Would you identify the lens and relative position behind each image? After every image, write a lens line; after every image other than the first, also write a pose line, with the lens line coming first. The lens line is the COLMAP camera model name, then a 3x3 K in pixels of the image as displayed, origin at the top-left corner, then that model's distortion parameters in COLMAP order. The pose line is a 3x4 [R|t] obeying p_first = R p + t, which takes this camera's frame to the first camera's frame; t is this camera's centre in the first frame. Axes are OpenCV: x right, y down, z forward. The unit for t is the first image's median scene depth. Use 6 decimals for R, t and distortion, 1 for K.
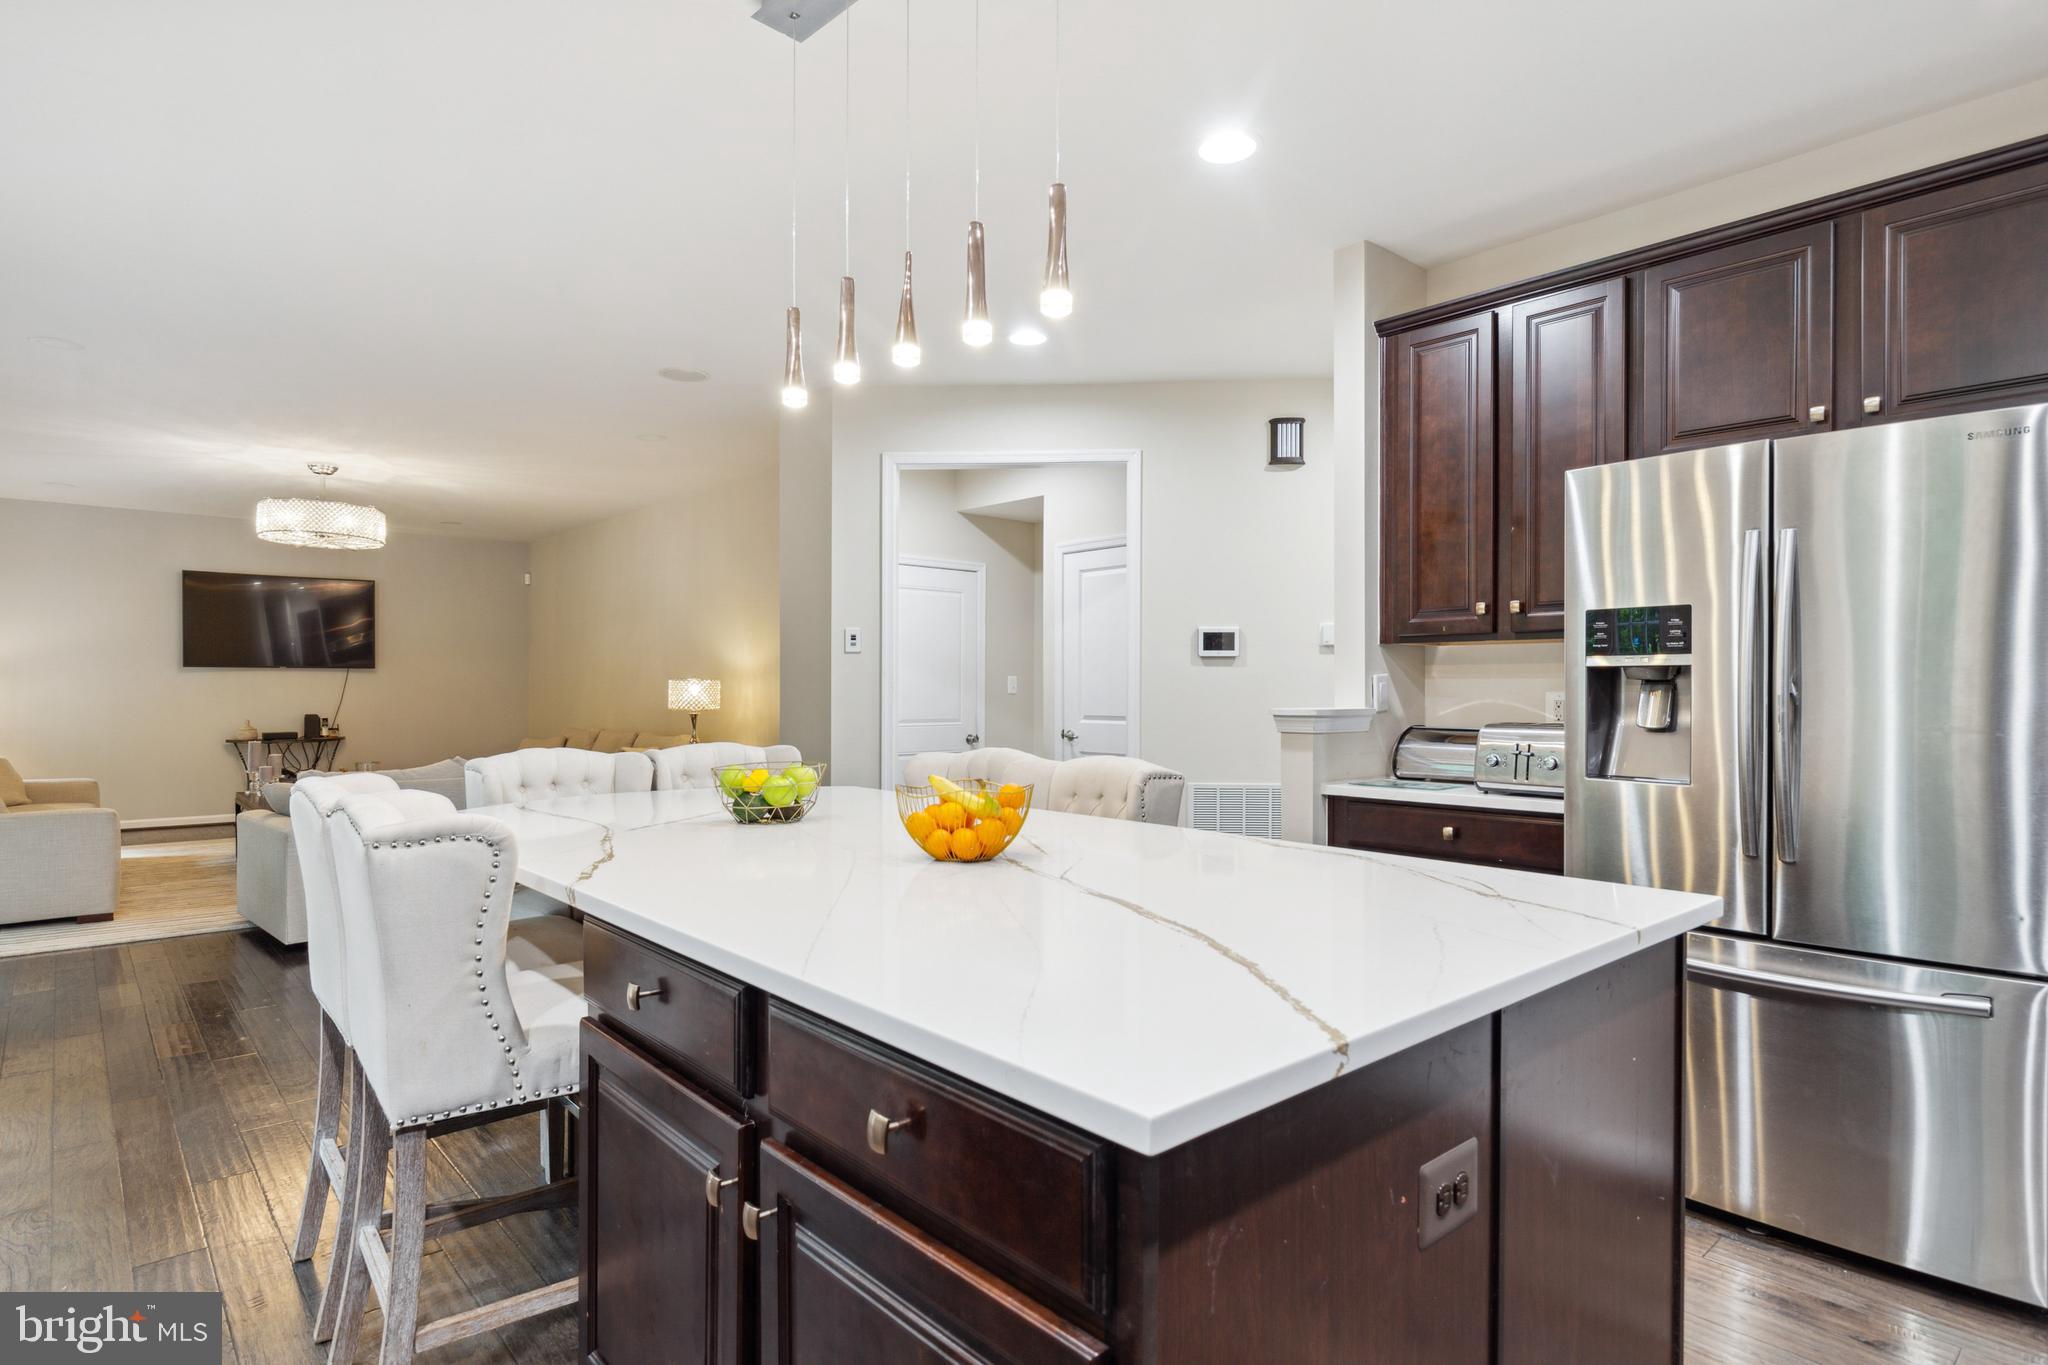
lens RADIAL K [[1095.9, 0, 1024.9], [0, 1095.9, 685.4], [0, 0, 1]] dist [0.005046, -0.000351]
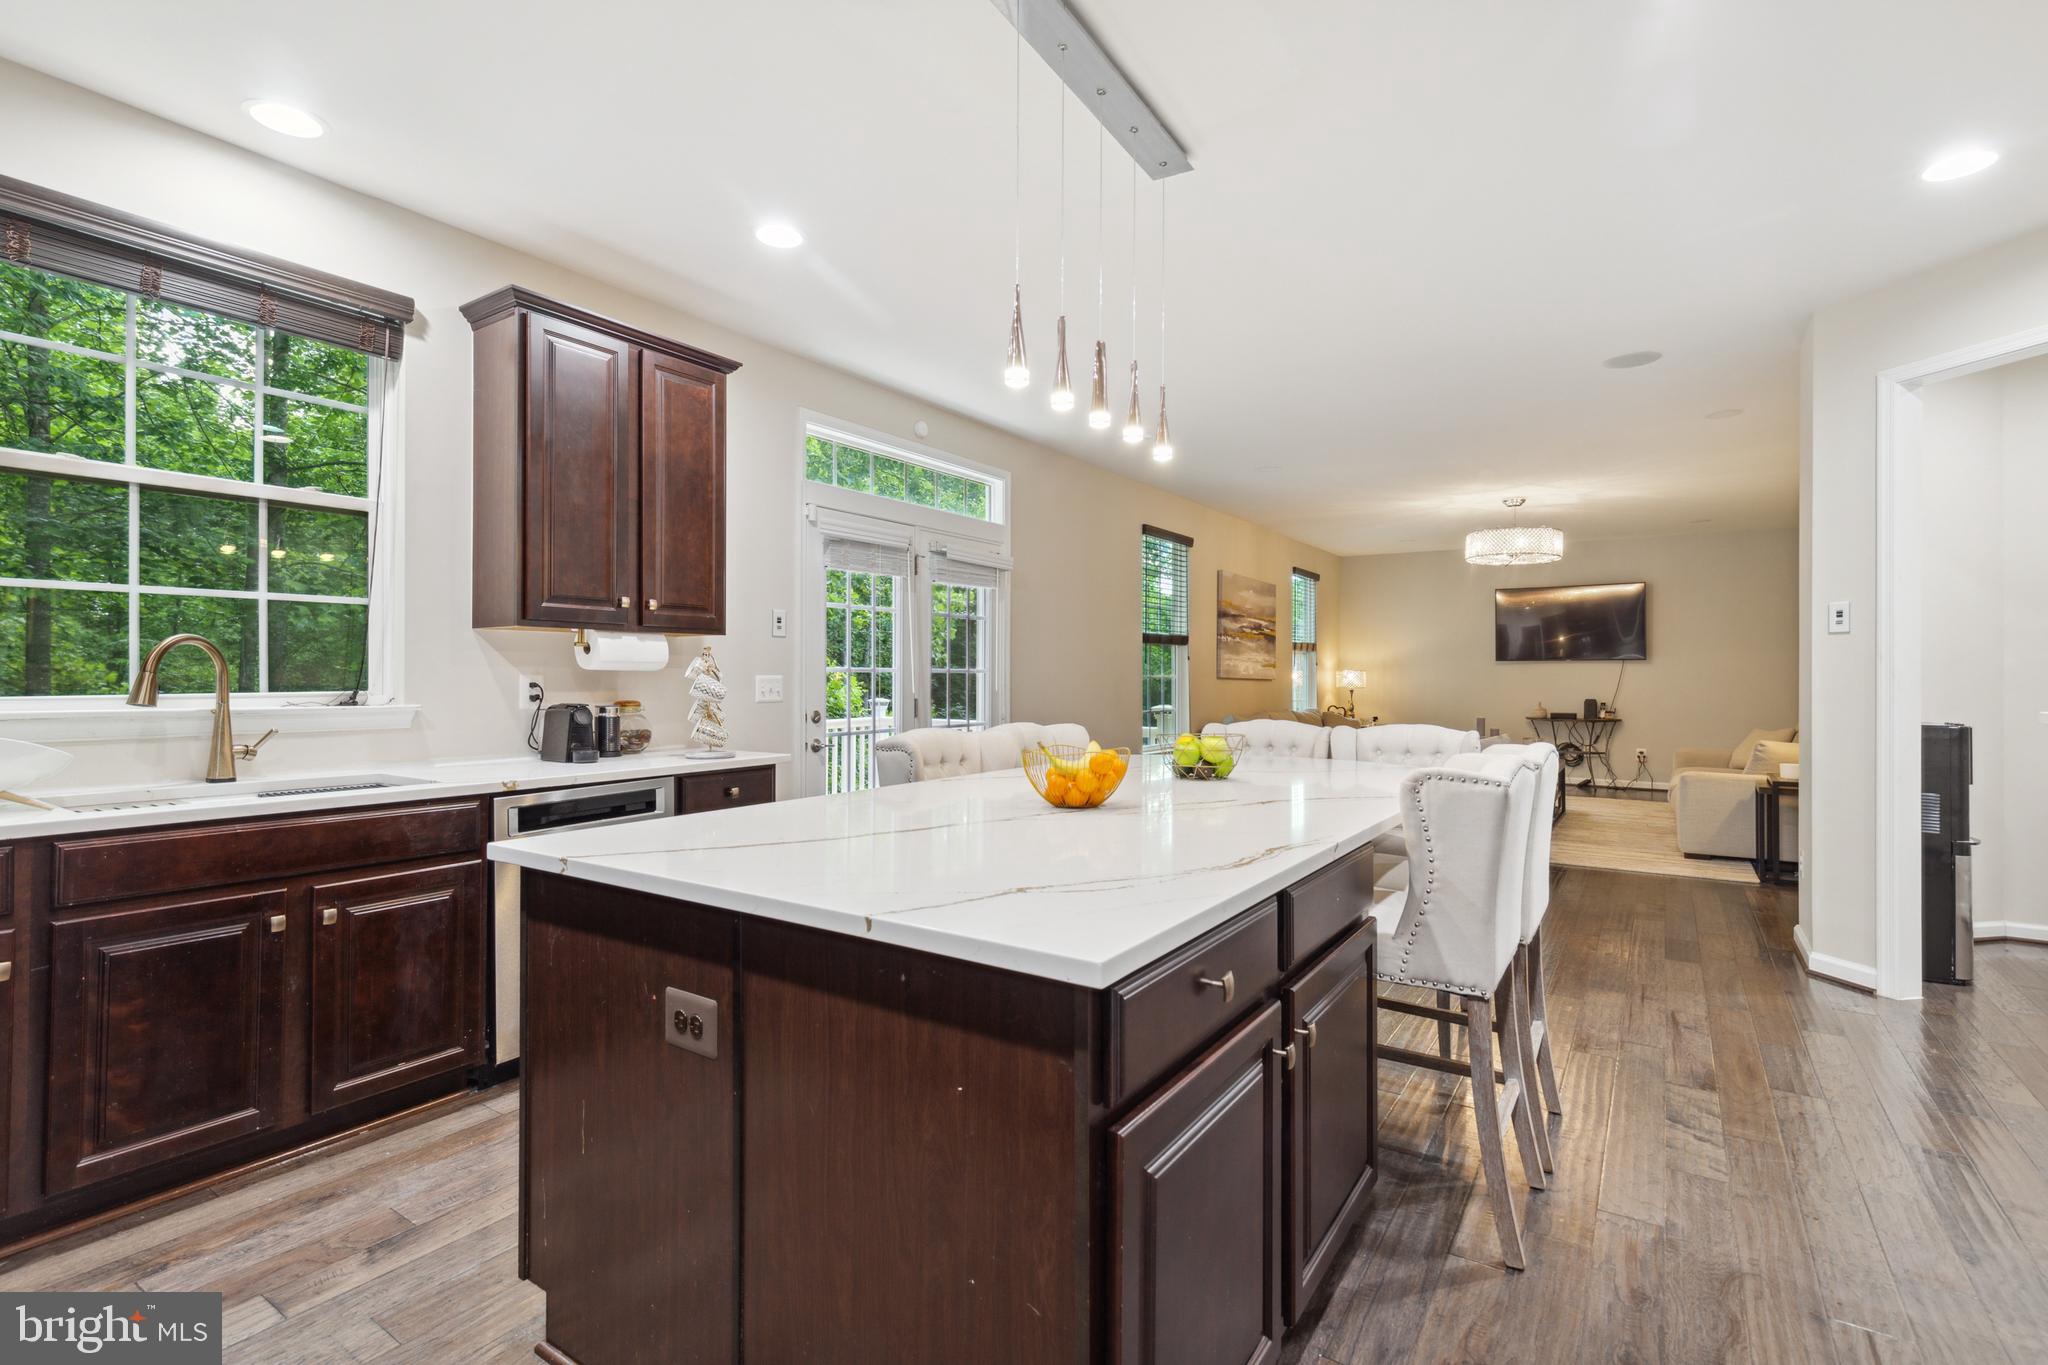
lens RADIAL K [[946.0, 0, 1011.3], [0, 946.0, 667.7], [0, 0, 1]] dist [0.004936, -0.001098]
pose [[0.241294, -0.009265, -0.970408, 0.380235], [0.000243, 0.999955, -0.009487, 0.002416], [0.970452, 0.002053, 0.241285, 0.249060]]
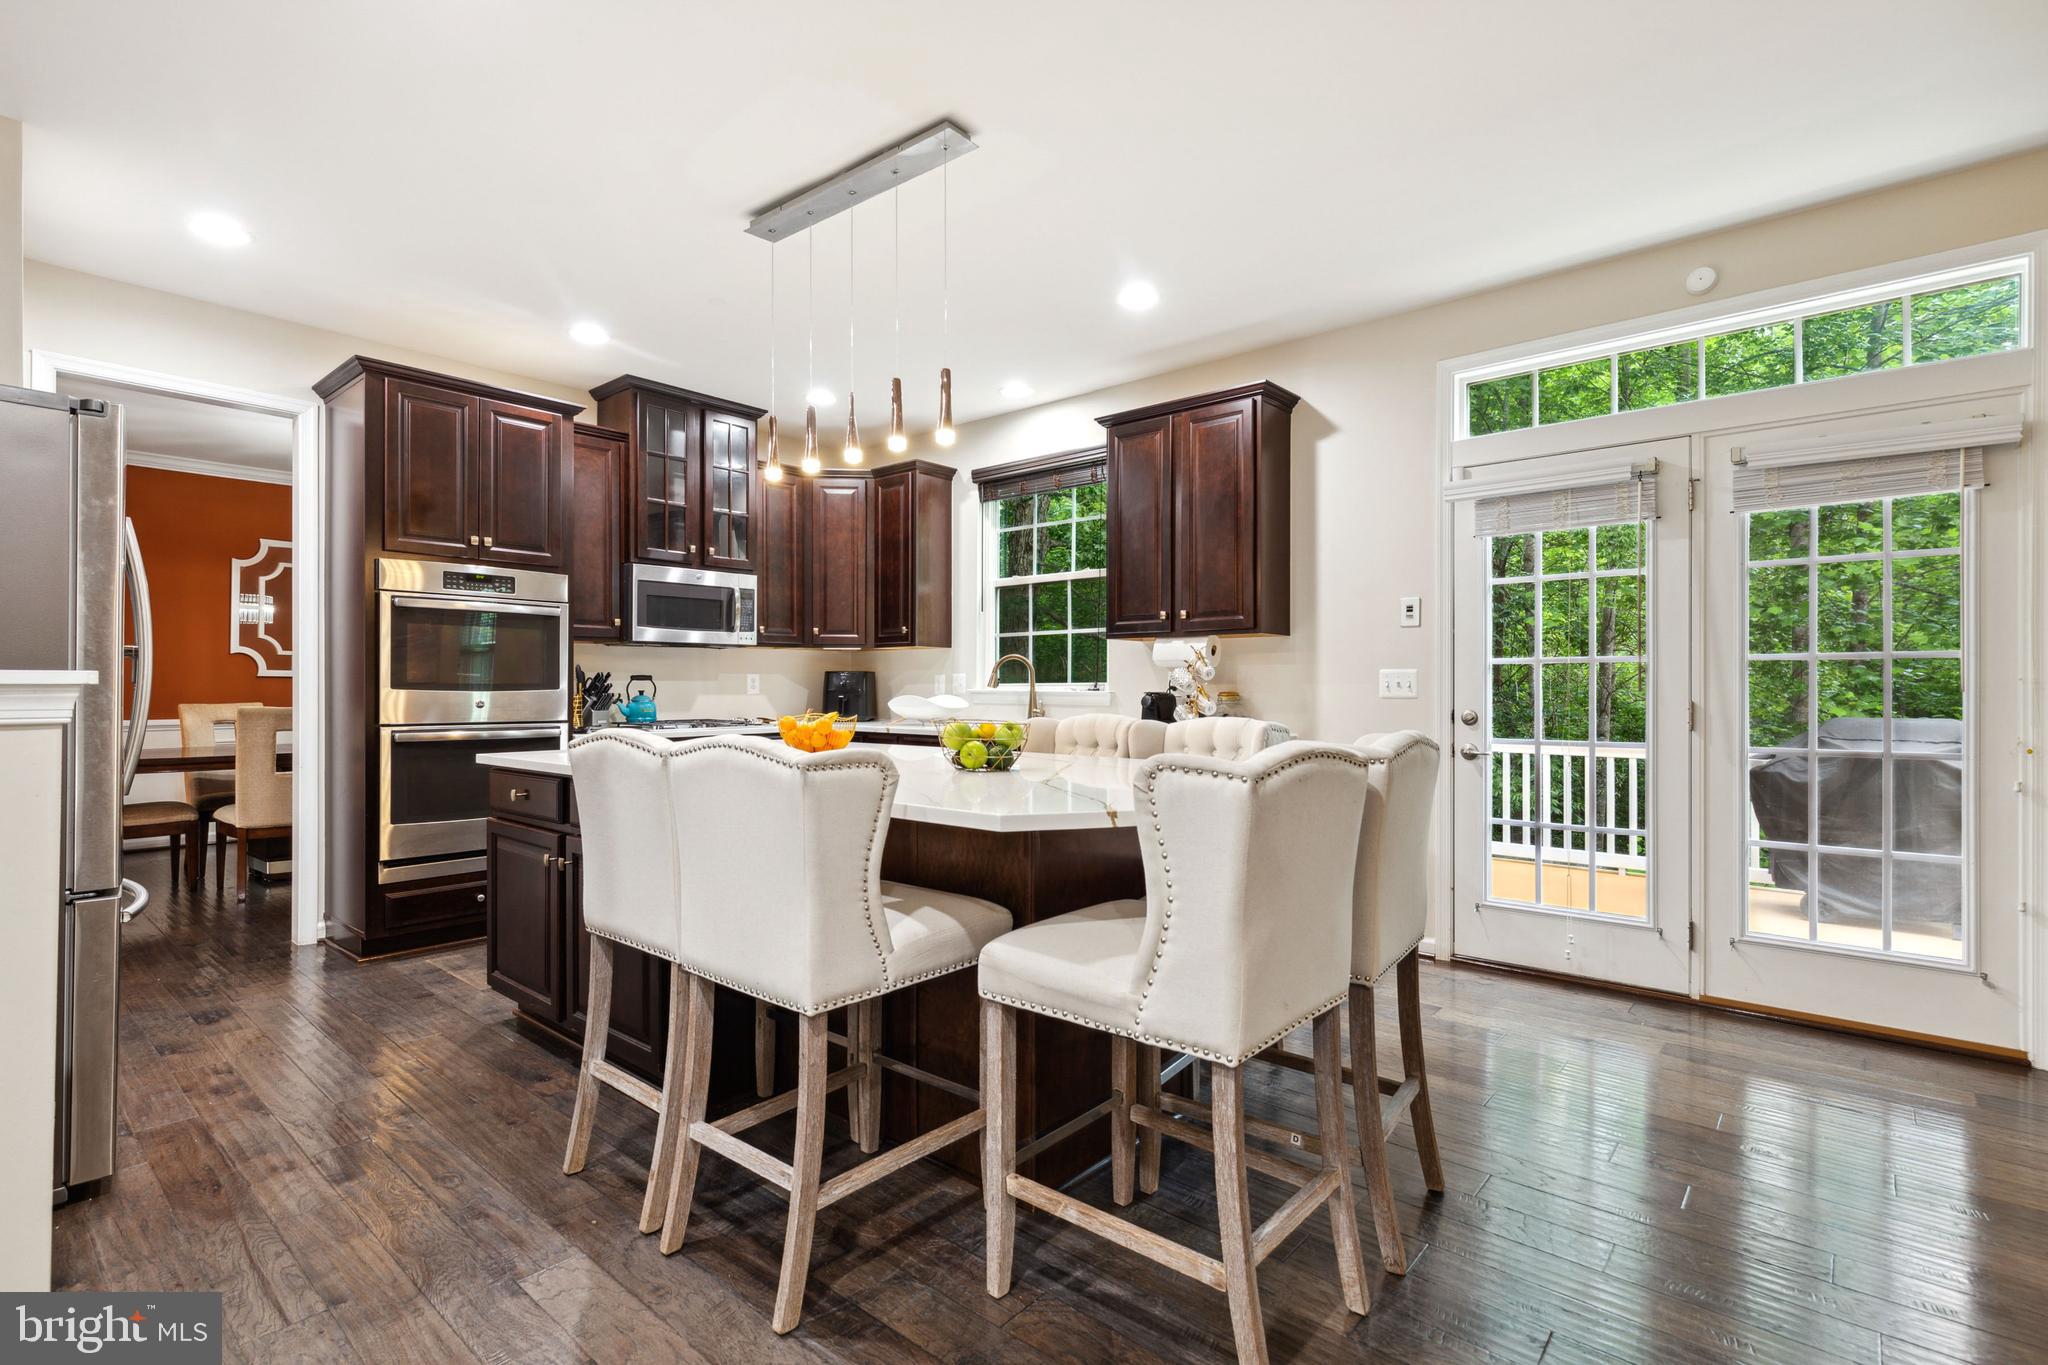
lens RADIAL K [[946.0, 0, 1034.8], [0, 946.0, 691.9], [0, 0, 1]] dist [0.004936, -0.001098]
pose [[-0.990266, -0.000969, -0.139182, -0.073293], [-0.001333, 0.999996, 0.002527, 0.018140], [0.139179, 0.002688, -0.990264, 0.966462]]
